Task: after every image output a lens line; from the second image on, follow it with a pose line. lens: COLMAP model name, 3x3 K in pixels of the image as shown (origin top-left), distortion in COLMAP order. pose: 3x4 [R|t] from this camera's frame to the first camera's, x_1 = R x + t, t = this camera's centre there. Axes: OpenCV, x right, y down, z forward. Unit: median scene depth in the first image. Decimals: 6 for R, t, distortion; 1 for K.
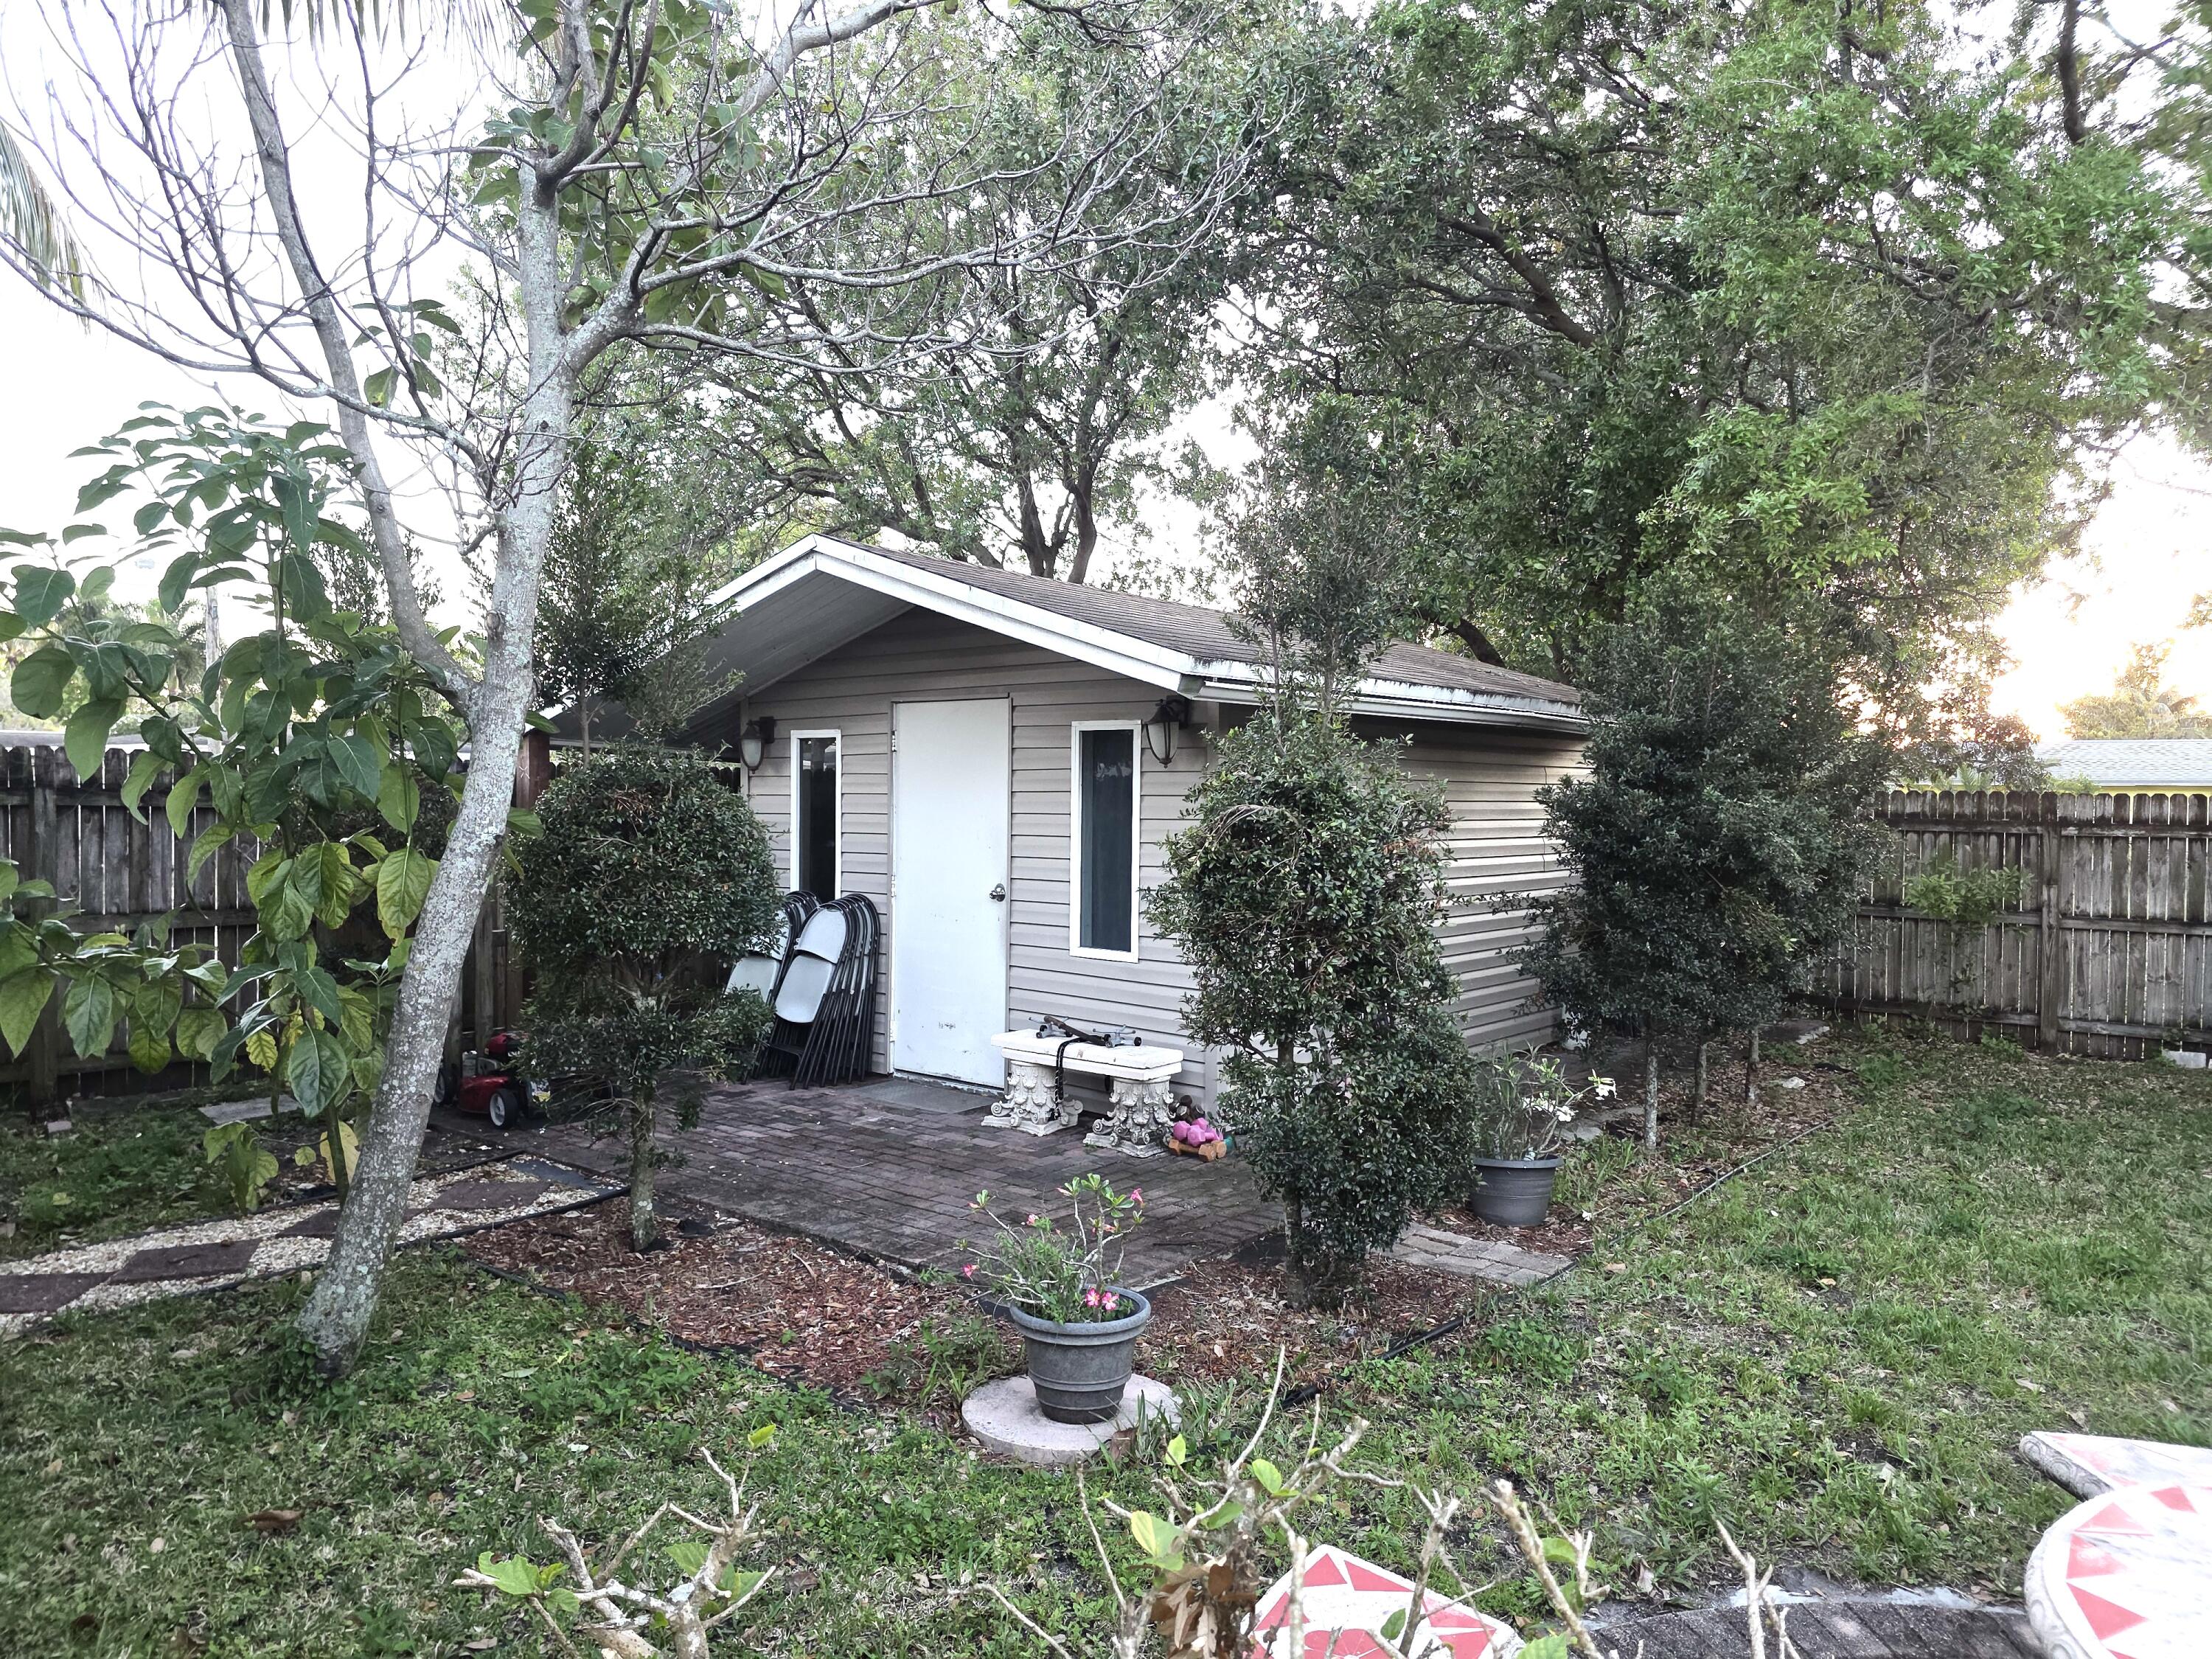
lens RADIAL K [[1491.1, 0, 1102.7], [0, 1491.1, 817.9], [0, 0, 1]] dist [0.024310, -0.014011]
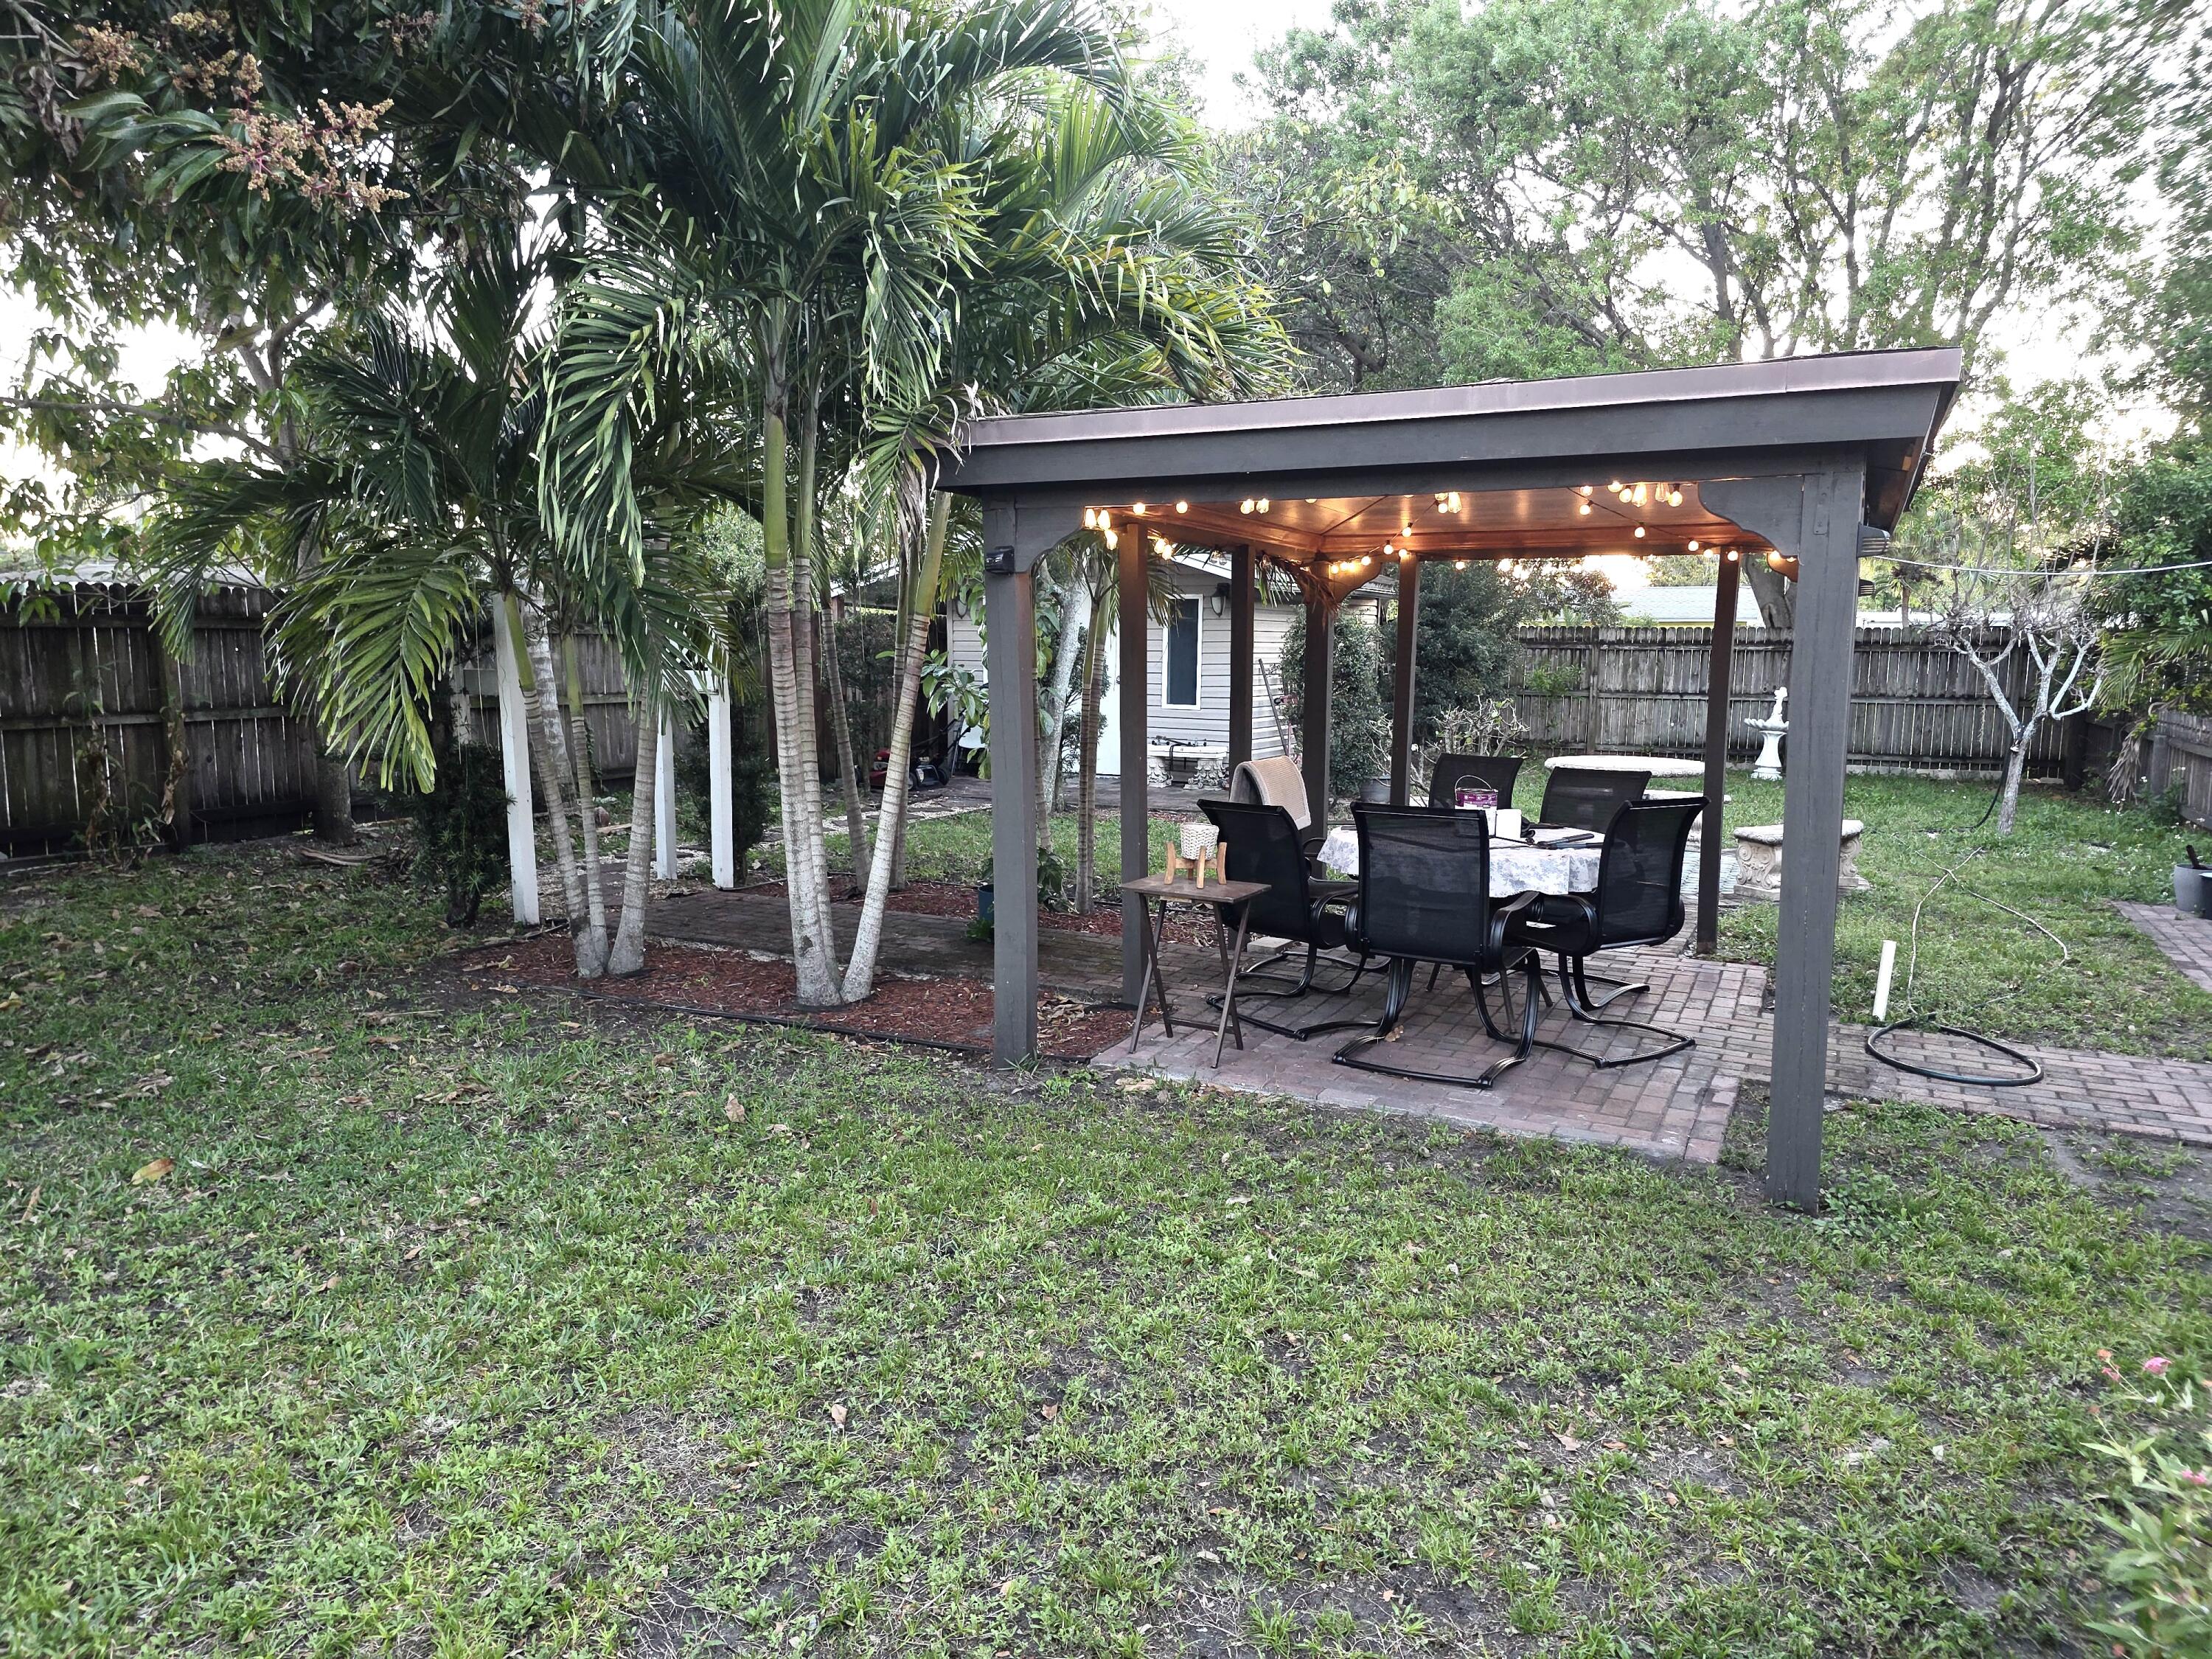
lens RADIAL K [[1491.1, 0, 1106.1], [0, 1491.1, 835.3], [0, 0, 1]] dist [0.024310, -0.014011]
pose [[0.975588, -0.035301, 0.216754, -0.412596], [0.009458, 0.992834, 0.119125, 0.014484], [-0.219406, -0.114167, 0.968931, -0.761432]]
